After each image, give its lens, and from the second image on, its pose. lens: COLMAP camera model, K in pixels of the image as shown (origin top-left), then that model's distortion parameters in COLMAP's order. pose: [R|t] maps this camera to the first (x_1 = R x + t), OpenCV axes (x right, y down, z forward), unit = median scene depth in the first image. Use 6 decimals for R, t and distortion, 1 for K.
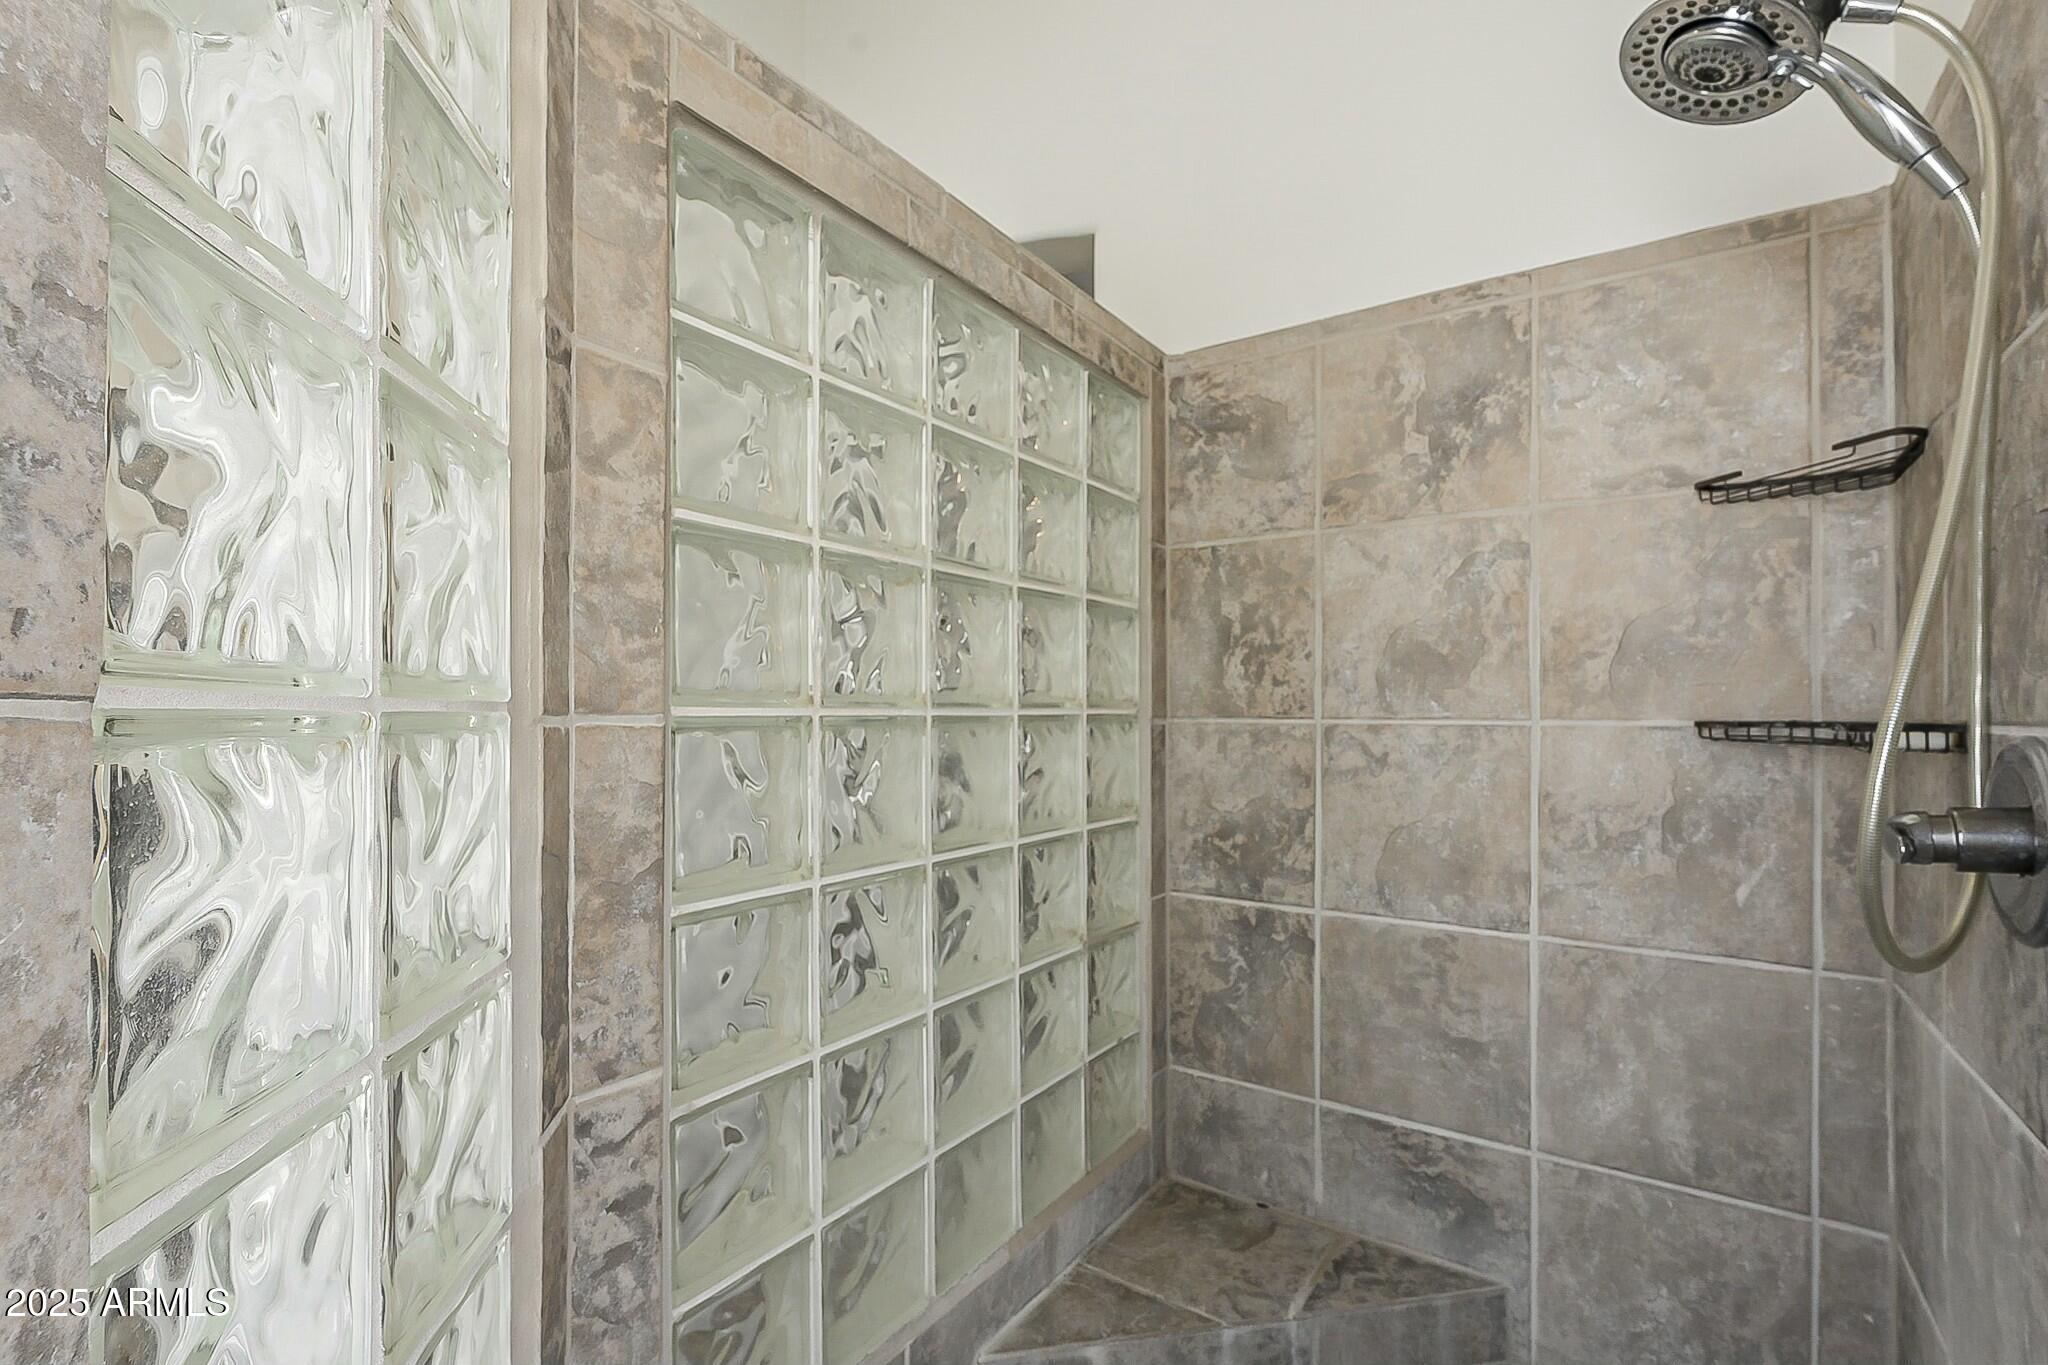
lens RADIAL K [[921.6, 0, 963.3], [0, 921.6, 698.8], [0, 0, 1]] dist [0.002586, 0.002525]
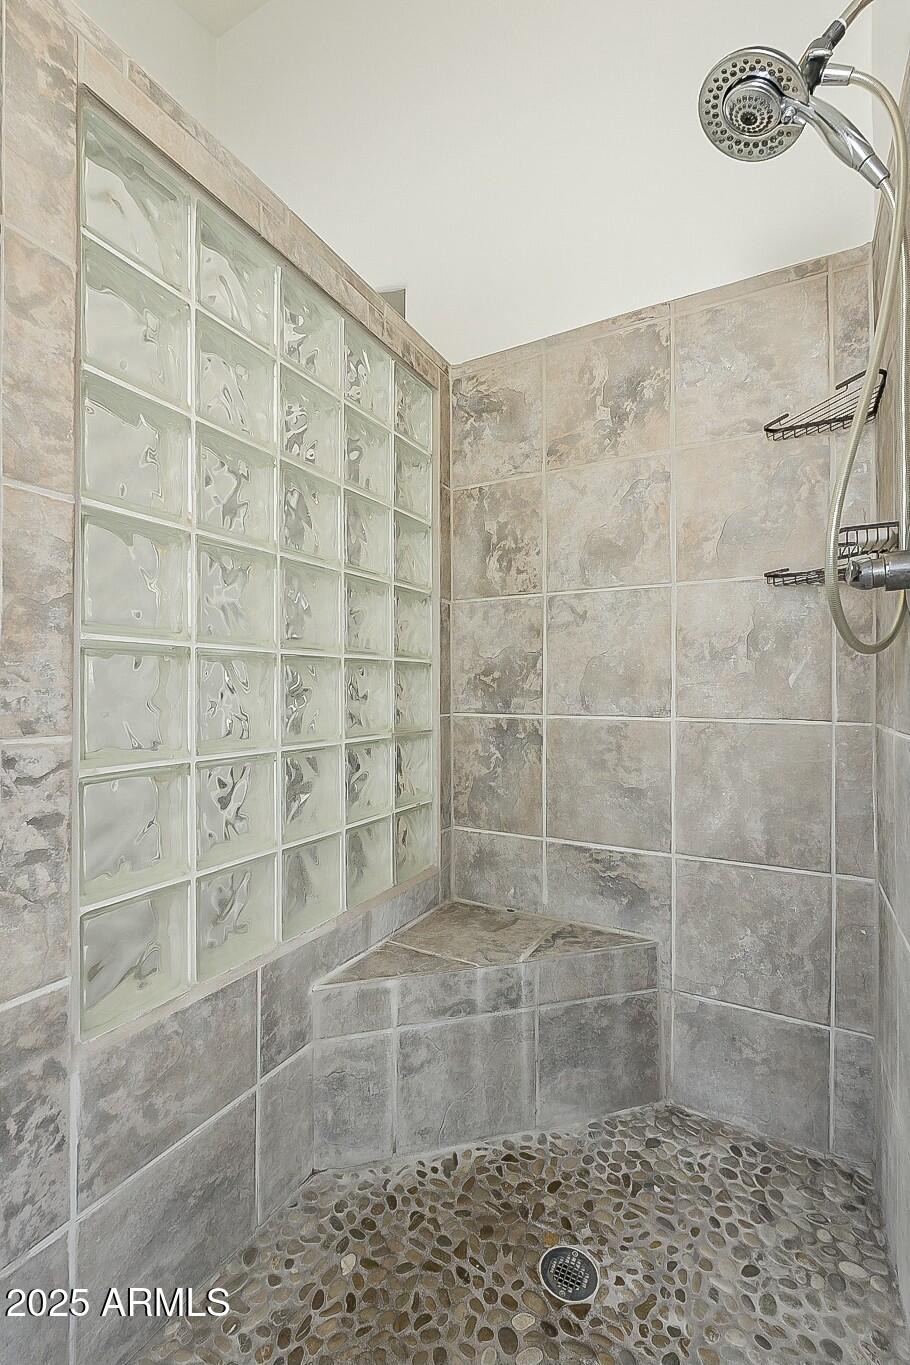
lens RADIAL K [[614.3, 0, 410.2], [0, 614.3, 692.2], [0, 0, 1]] dist [0.002586, 0.002525]
pose [[0.996545, -0.001325, 0.083043, 0.089680], [0.002076, 0.999958, -0.008954, 0.239109], [-0.083027, 0.009096, 0.996506, -0.011397]]
